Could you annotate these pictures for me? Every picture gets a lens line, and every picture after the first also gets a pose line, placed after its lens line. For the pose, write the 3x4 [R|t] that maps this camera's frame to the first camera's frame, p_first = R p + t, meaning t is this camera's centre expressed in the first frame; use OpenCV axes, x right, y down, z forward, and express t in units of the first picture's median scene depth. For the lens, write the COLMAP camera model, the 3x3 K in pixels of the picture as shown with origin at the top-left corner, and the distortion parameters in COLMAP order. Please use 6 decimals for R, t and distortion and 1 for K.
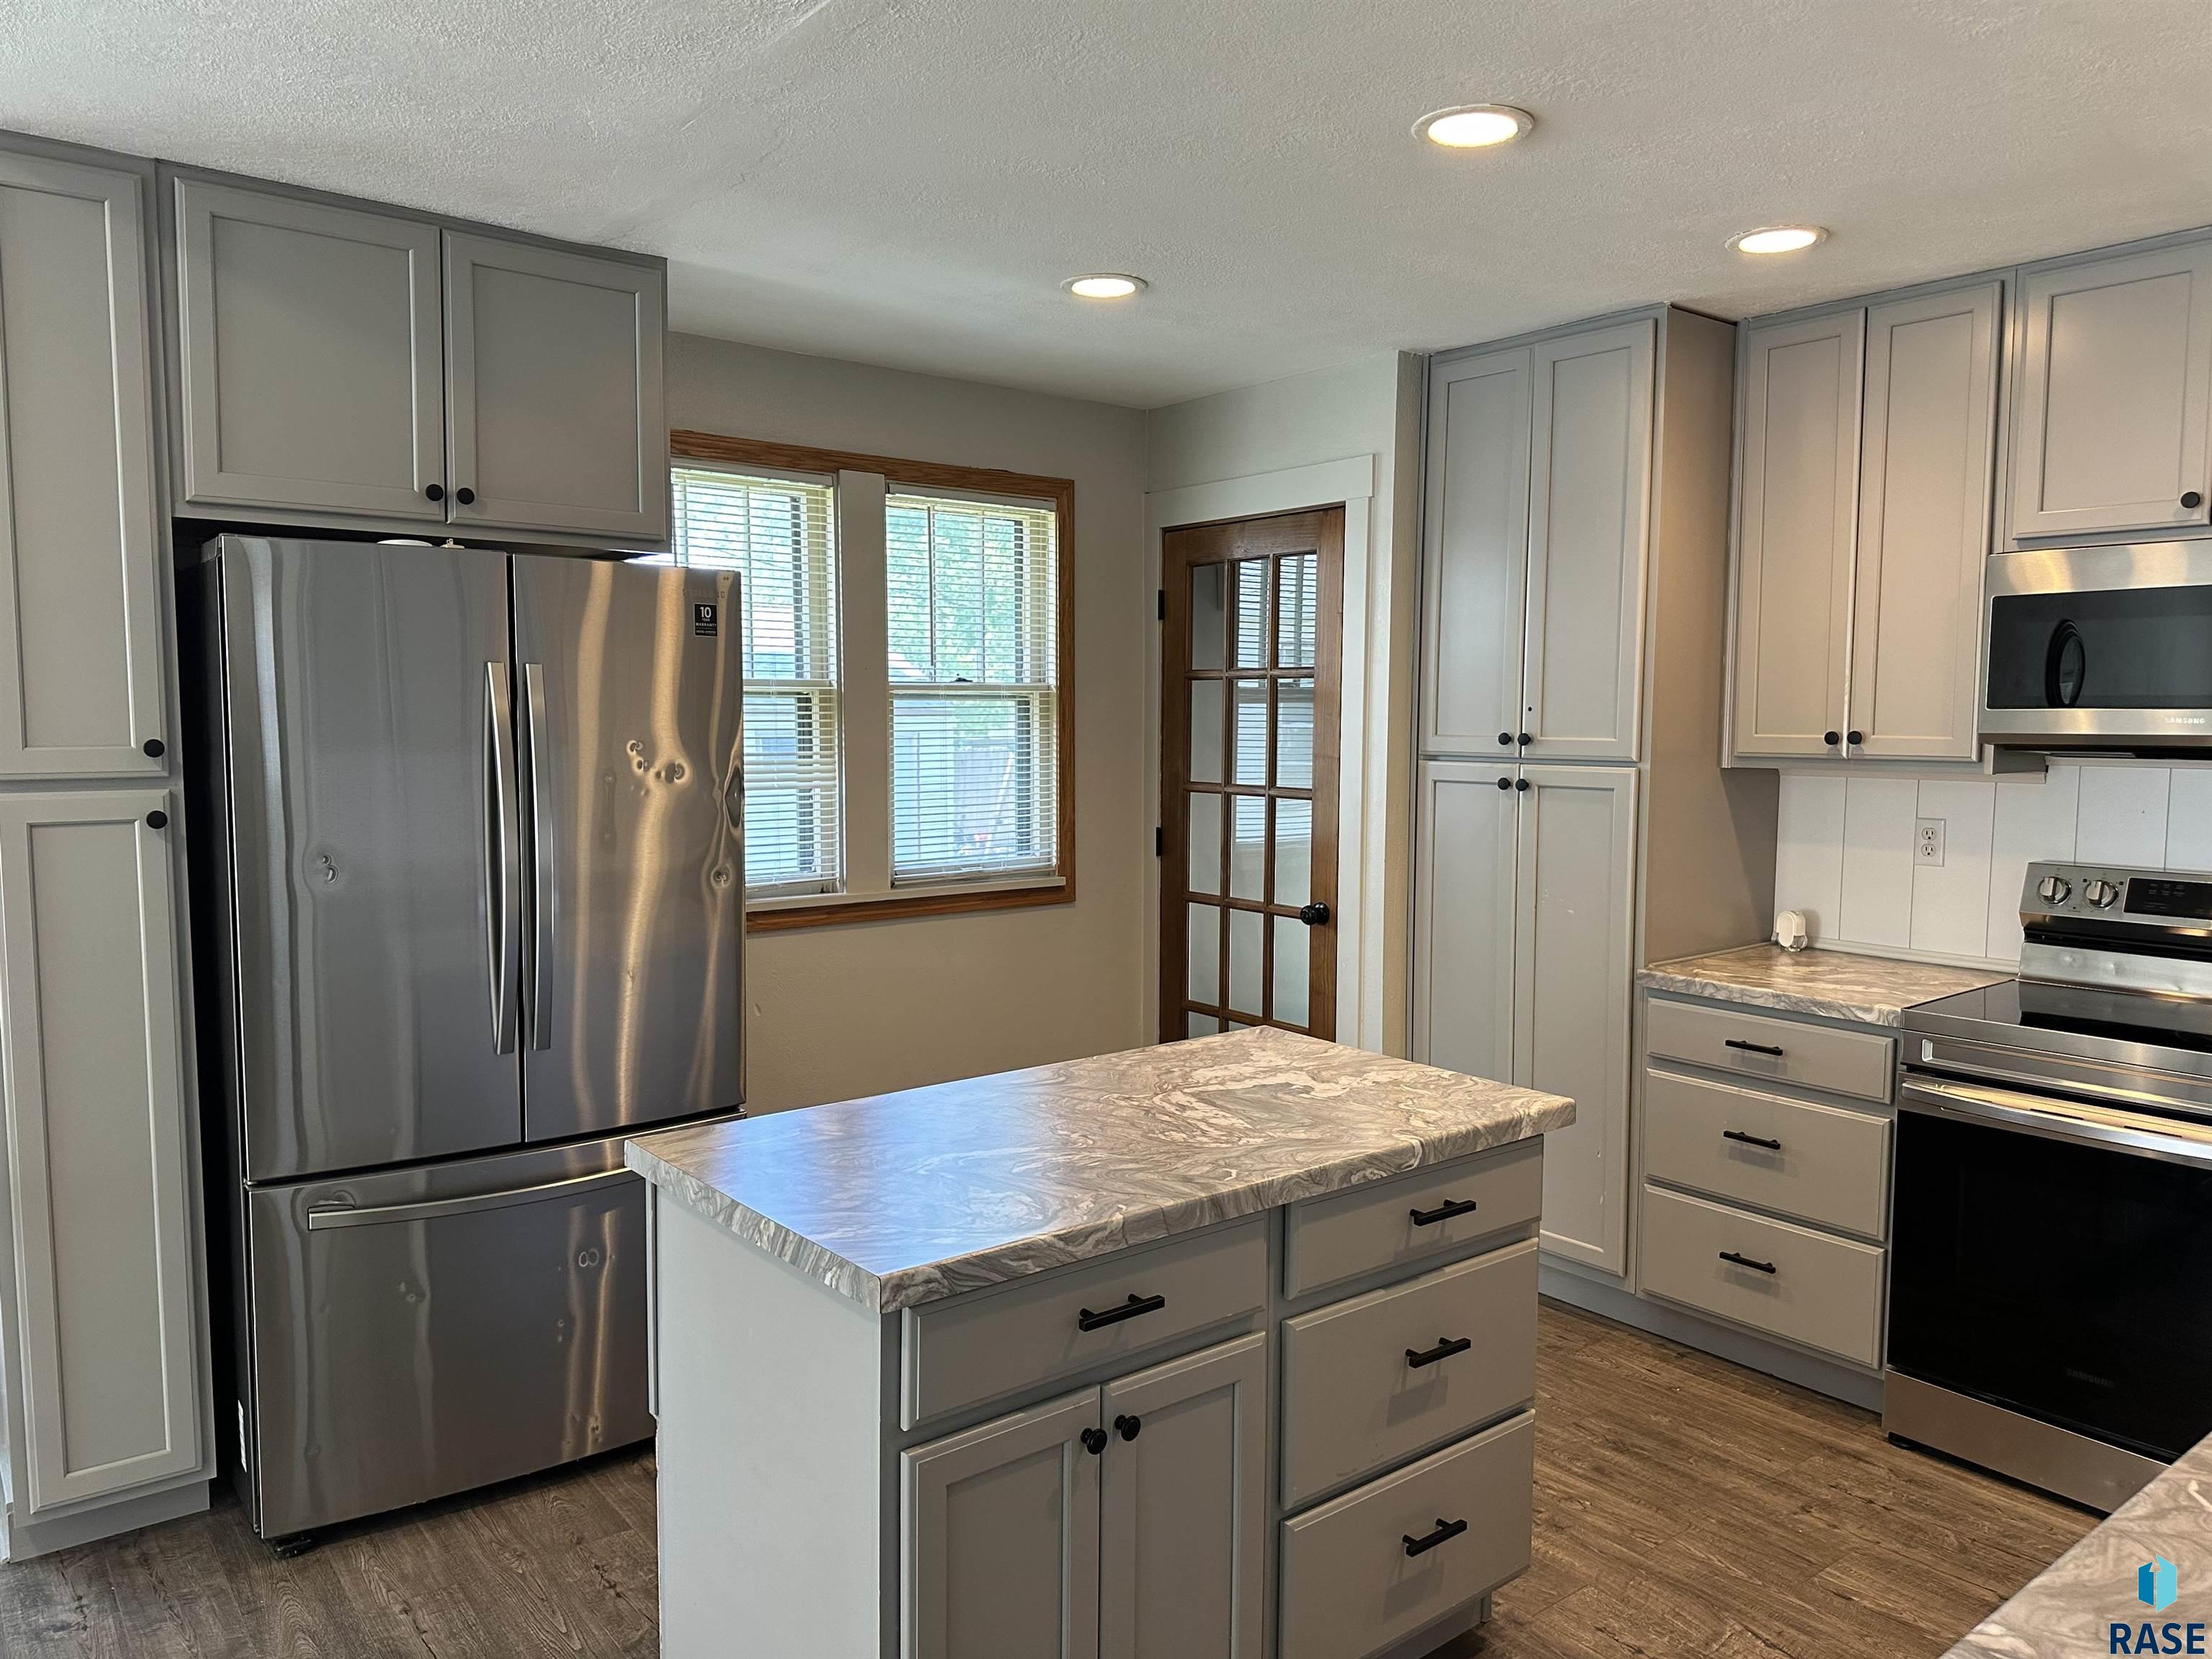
lens RADIAL K [[1543.0, 0, 1098.3], [0, 1543.0, 838.2], [0, 0, 1]] dist [0.141621, -0.230634]
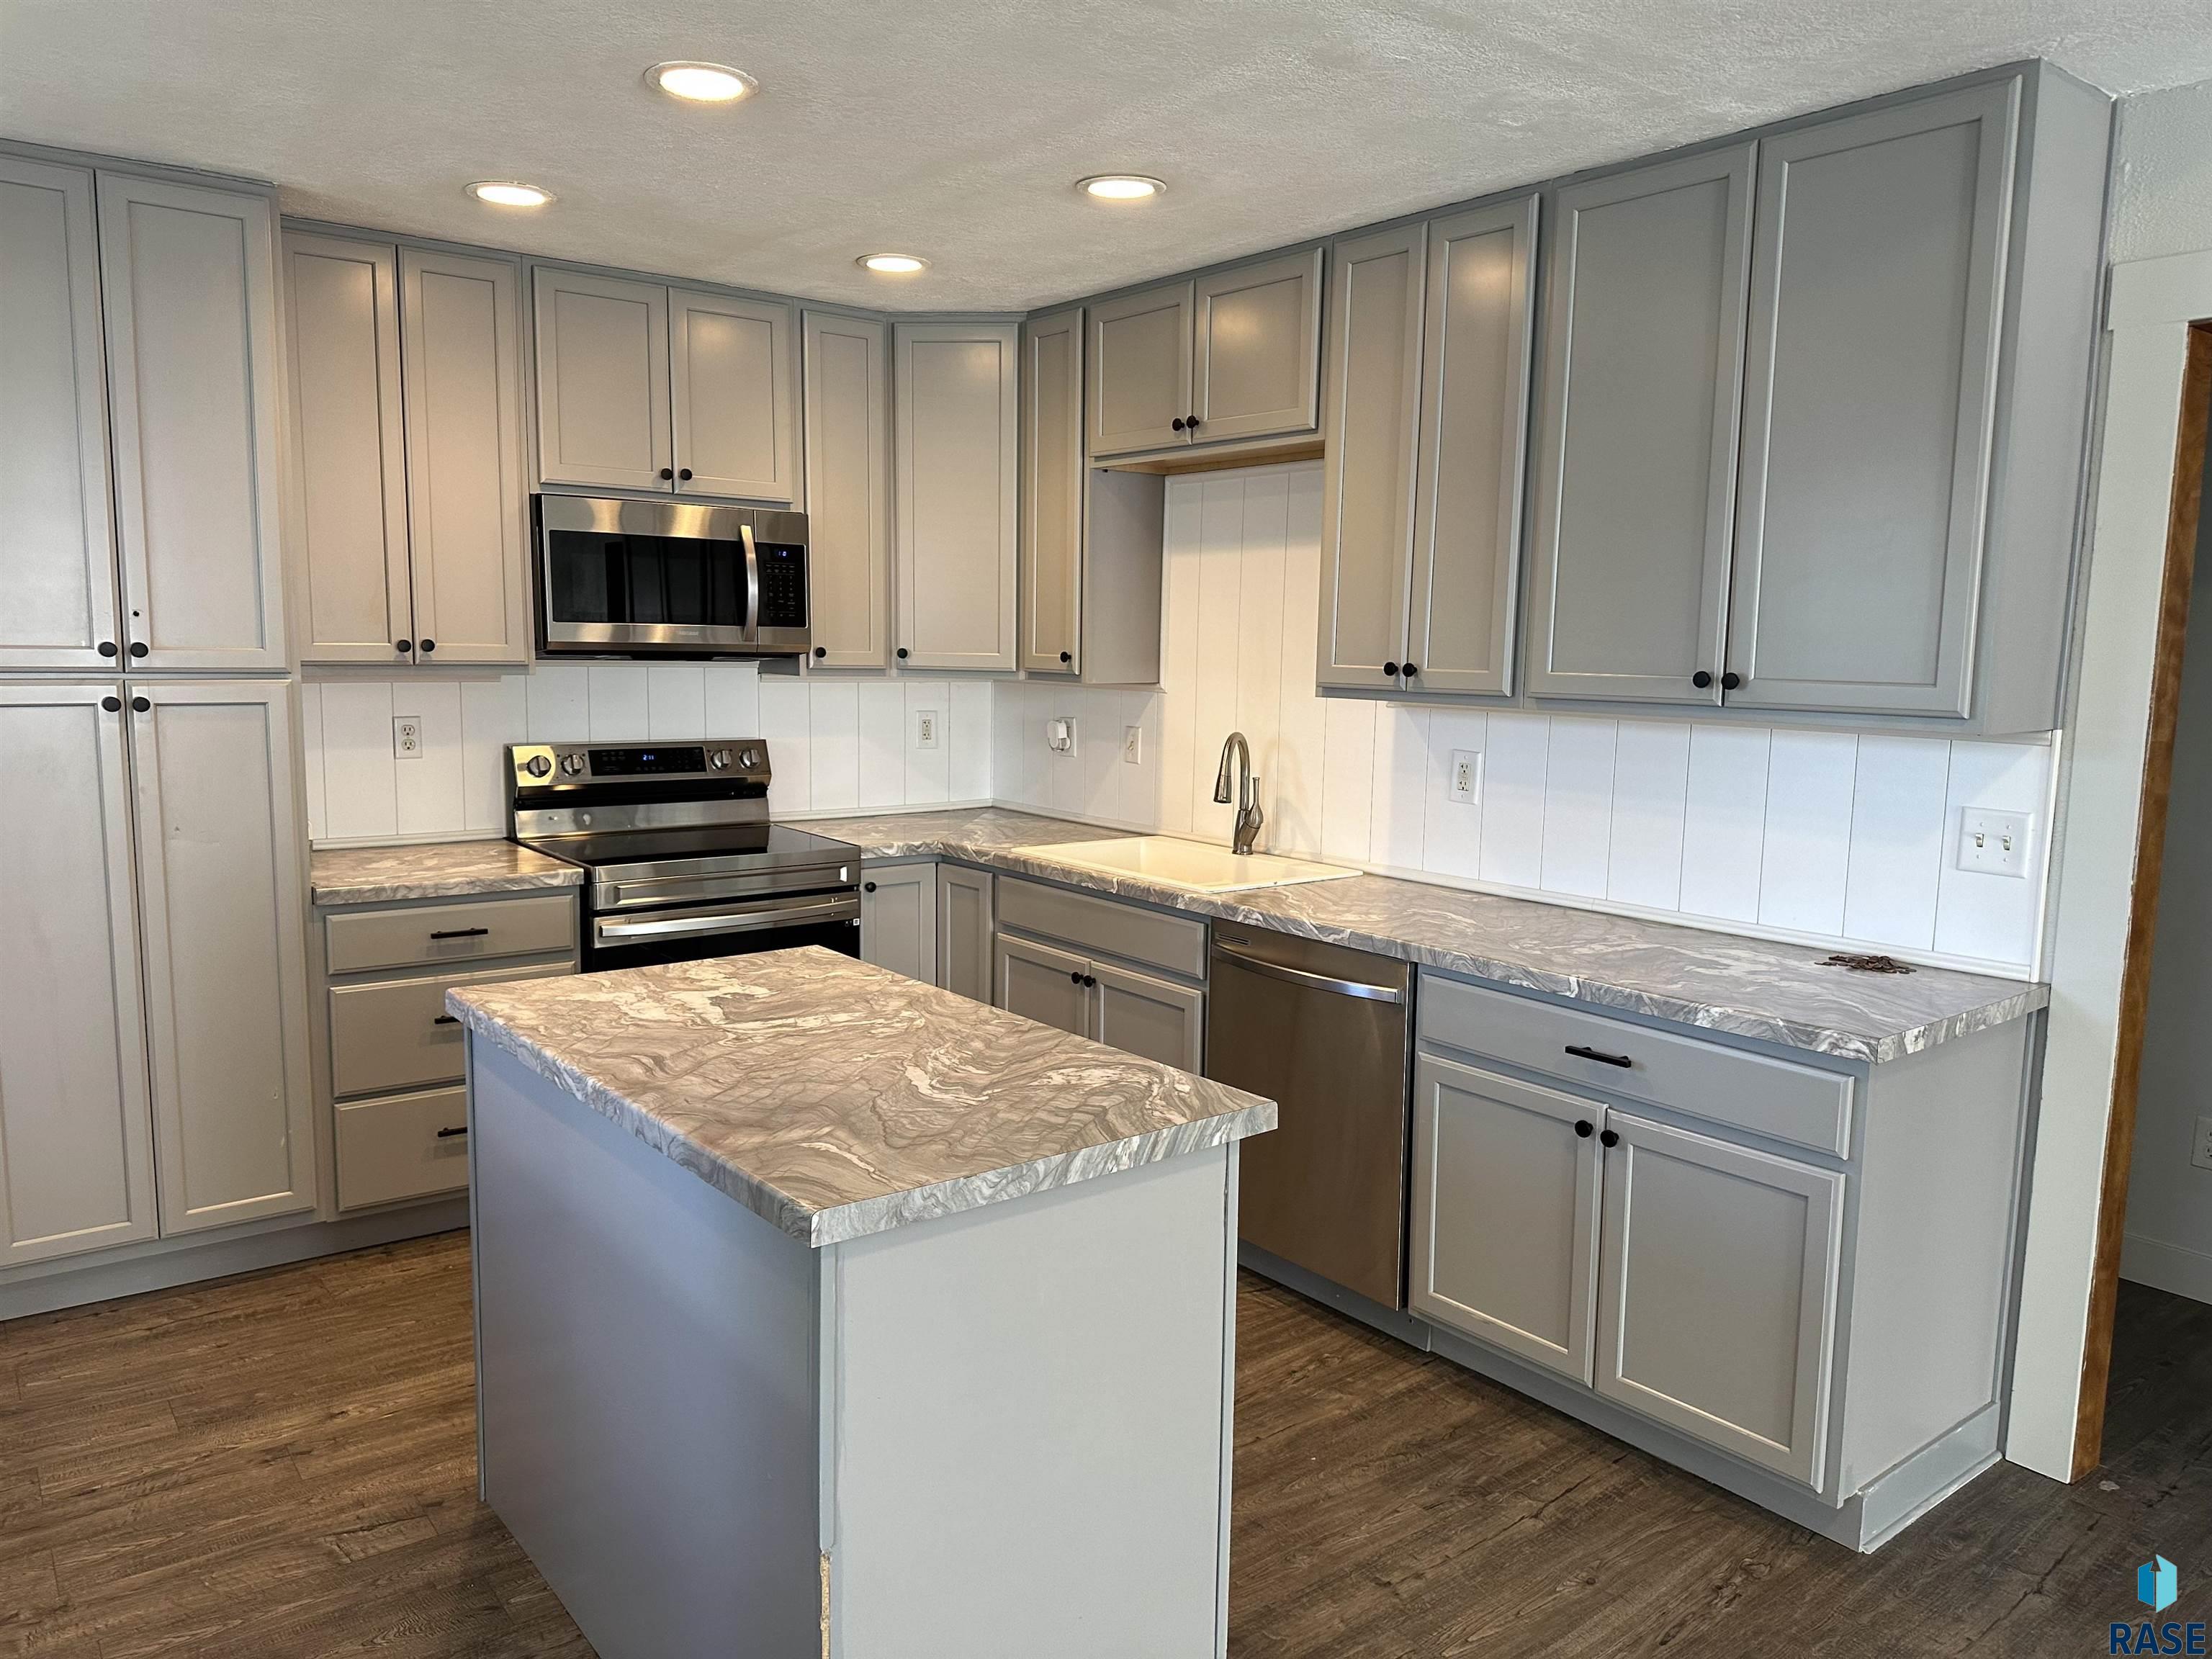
lens RADIAL K [[1548.4, 0, 1099.7], [0, 1548.4, 845.8], [0, 0, 1]] dist [0.151020, -0.244027]
pose [[0.009432, -0.138081, 0.990376, -0.682705], [0.064558, 0.988438, 0.137196, -0.050194], [-0.997869, 0.062643, 0.018238, 0.561746]]
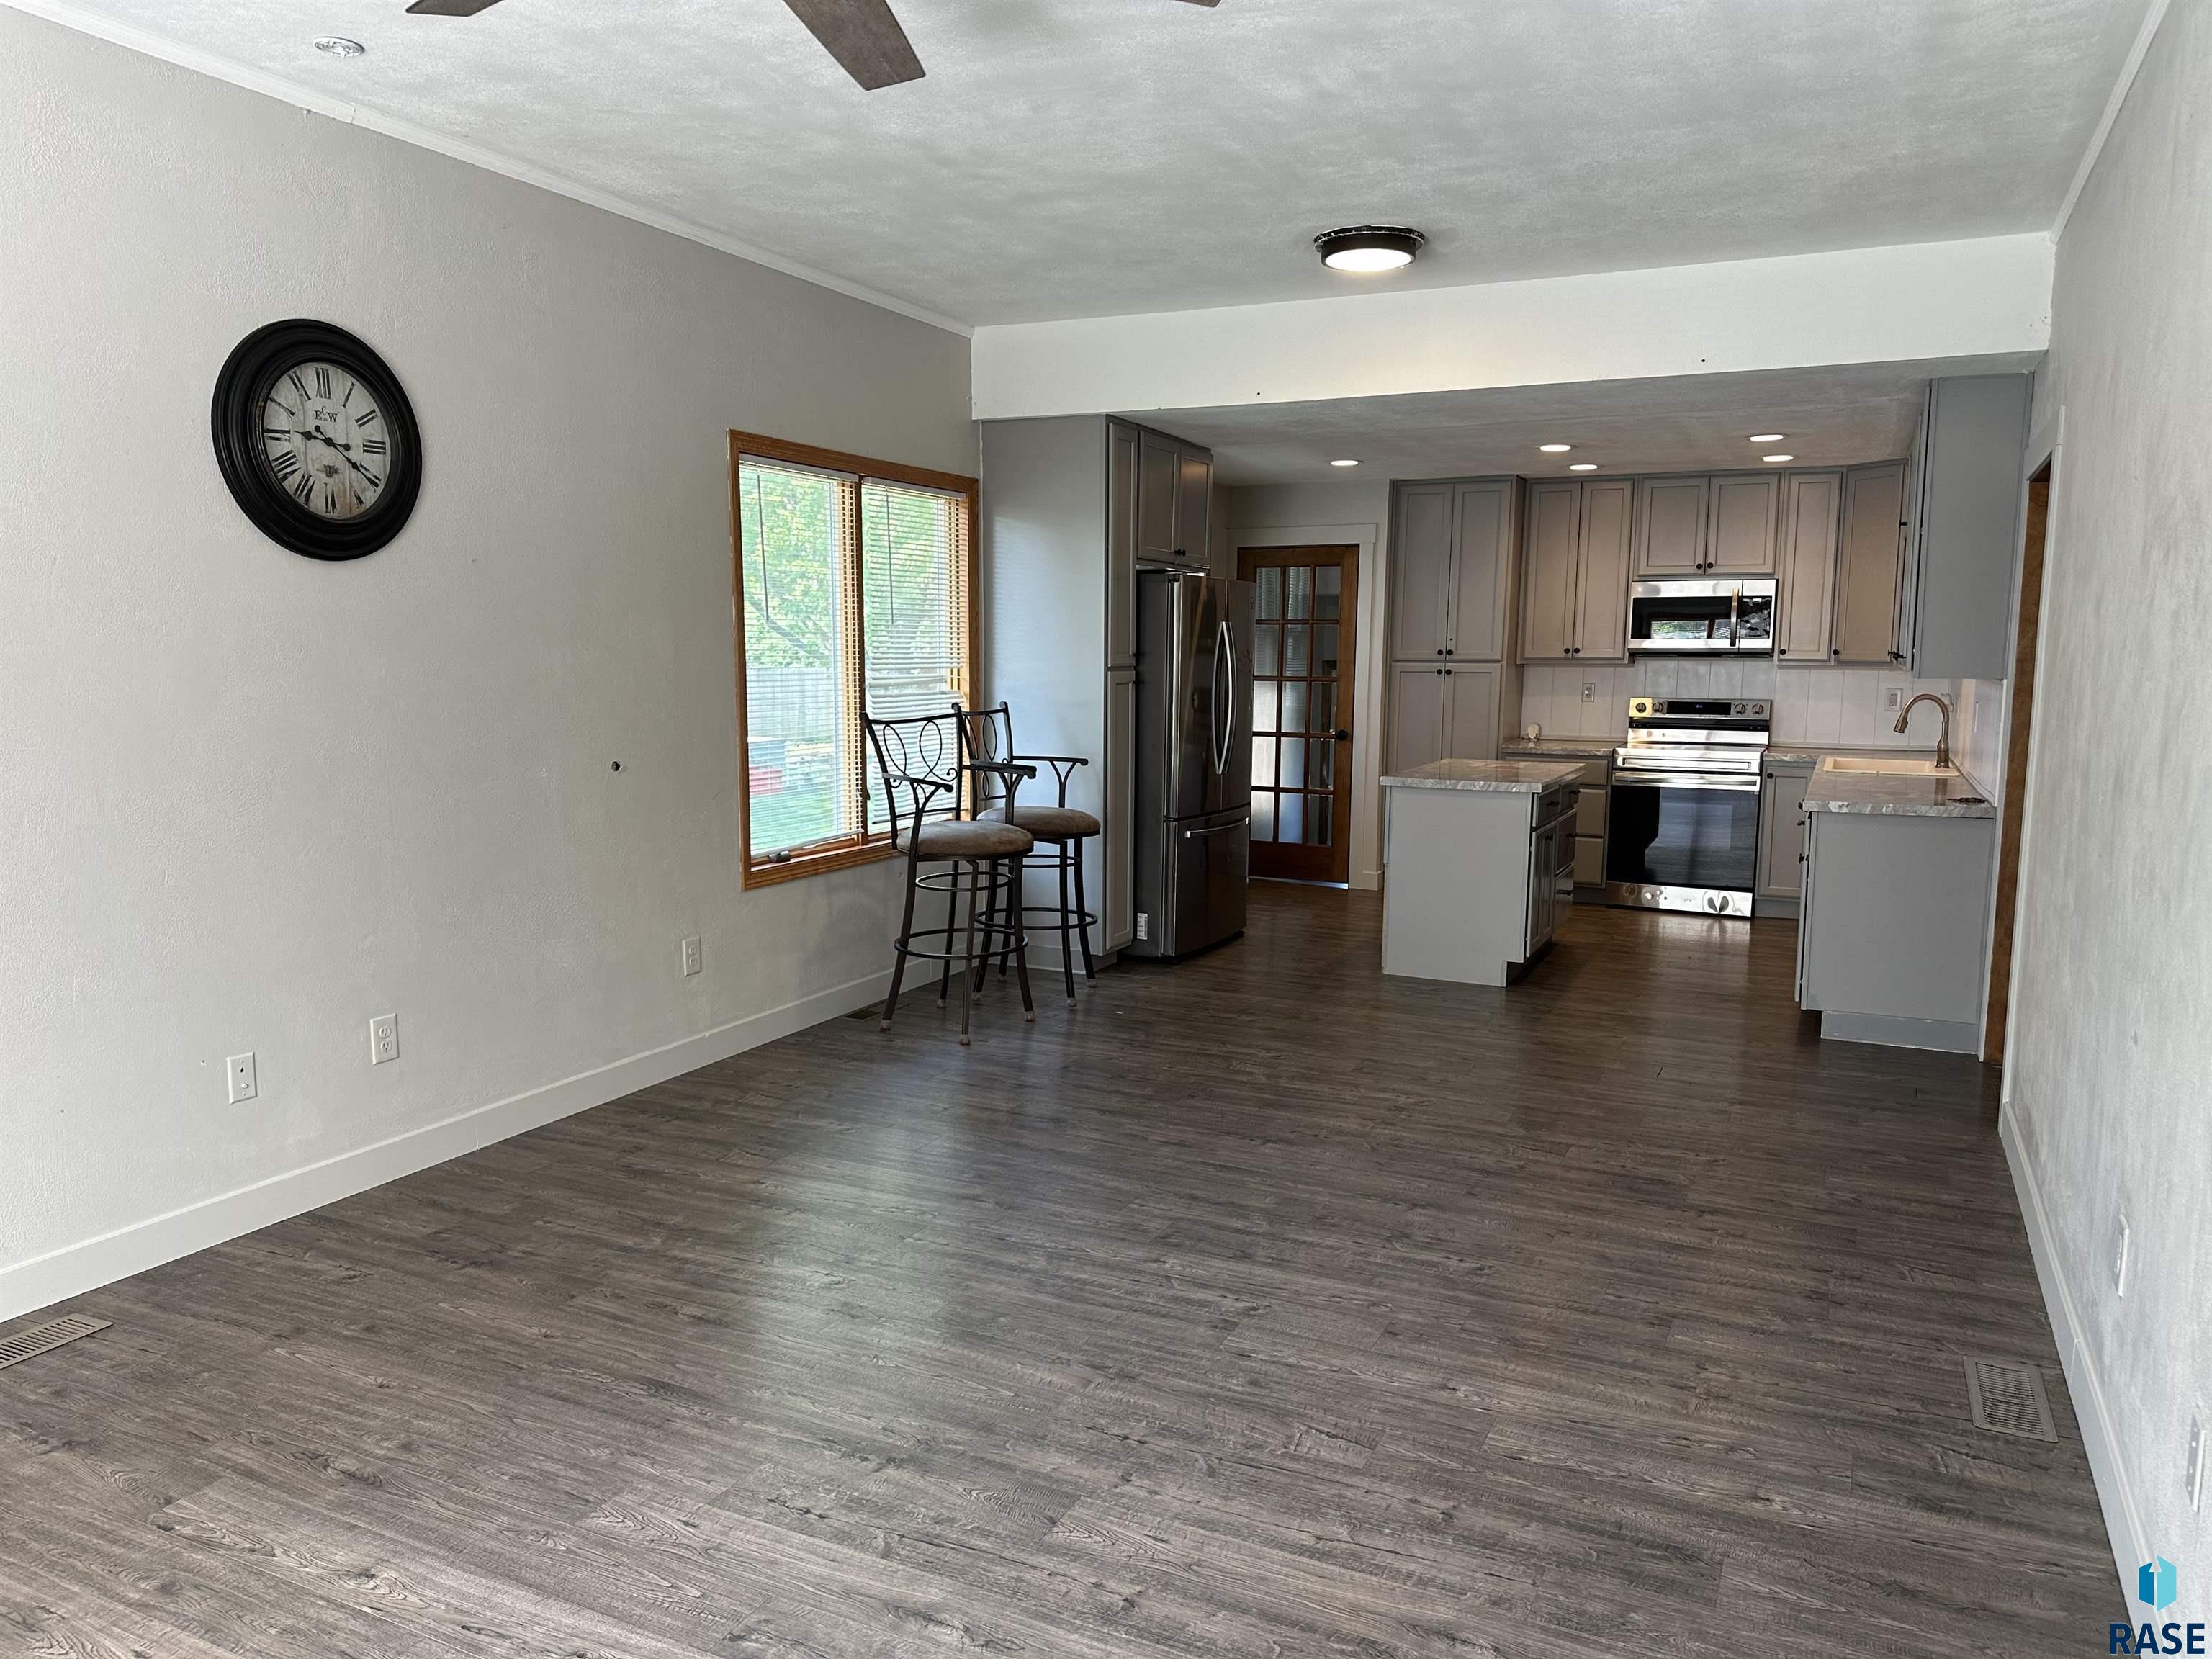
lens RADIAL K [[1543.0, 0, 1098.3], [0, 1543.0, 838.2], [0, 0, 1]] dist [0.141621, -0.230634]
pose [[0.899478, -0.051404, 0.433932, -1.458825], [0.030840, 0.998048, 0.054305, 0.086435], [-0.435876, -0.035463, 0.899308, -1.049465]]
